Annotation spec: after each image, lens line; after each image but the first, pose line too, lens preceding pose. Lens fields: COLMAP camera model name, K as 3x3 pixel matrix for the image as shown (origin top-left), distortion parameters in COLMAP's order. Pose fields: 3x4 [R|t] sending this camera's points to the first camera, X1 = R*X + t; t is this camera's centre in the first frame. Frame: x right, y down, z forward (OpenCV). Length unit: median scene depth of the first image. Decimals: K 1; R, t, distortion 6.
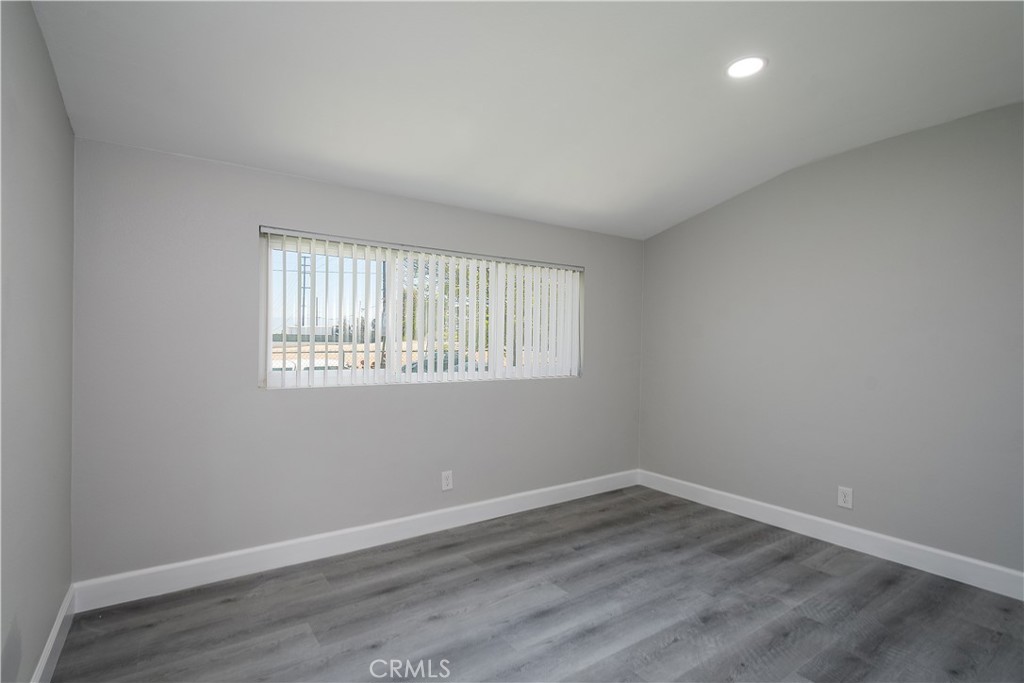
lens RADIAL K [[481.1, 0, 512.2], [0, 481.1, 342.3], [0, 0, 1]] dist [-0.017746, -0.000776]
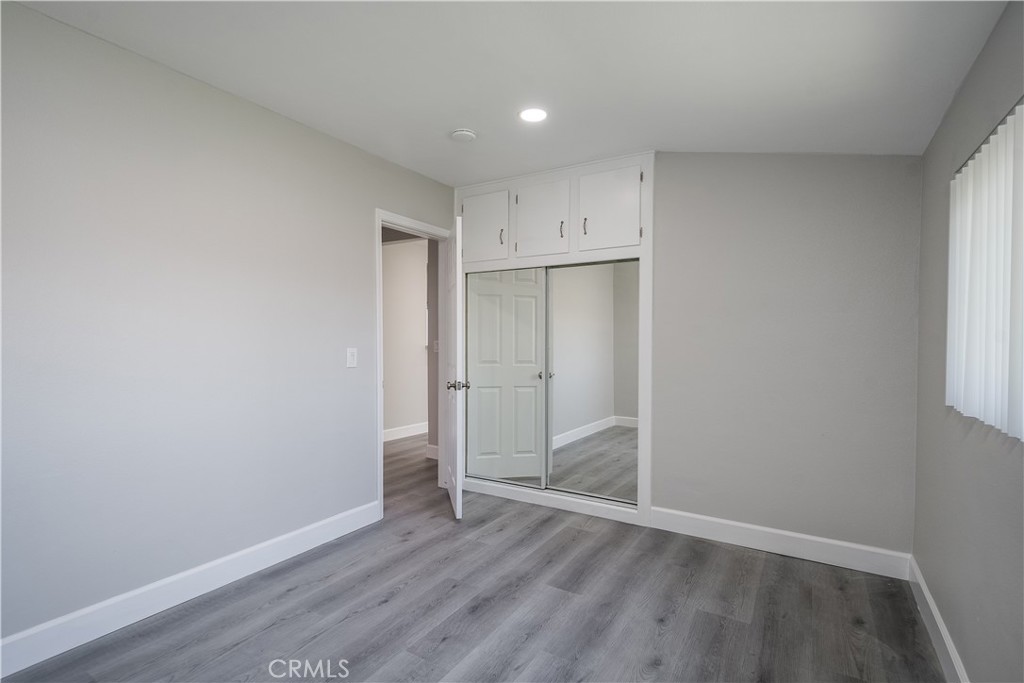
lens RADIAL K [[481.1, 0, 511.4], [0, 481.1, 342.5], [0, 0, 1]] dist [-0.017746, -0.000776]
pose [[-0.914795, -0.005473, -0.403881, 0.455764], [-0.006191, 0.999981, 0.000472, 0.006894], [0.403870, 0.002933, -0.914812, 1.816052]]
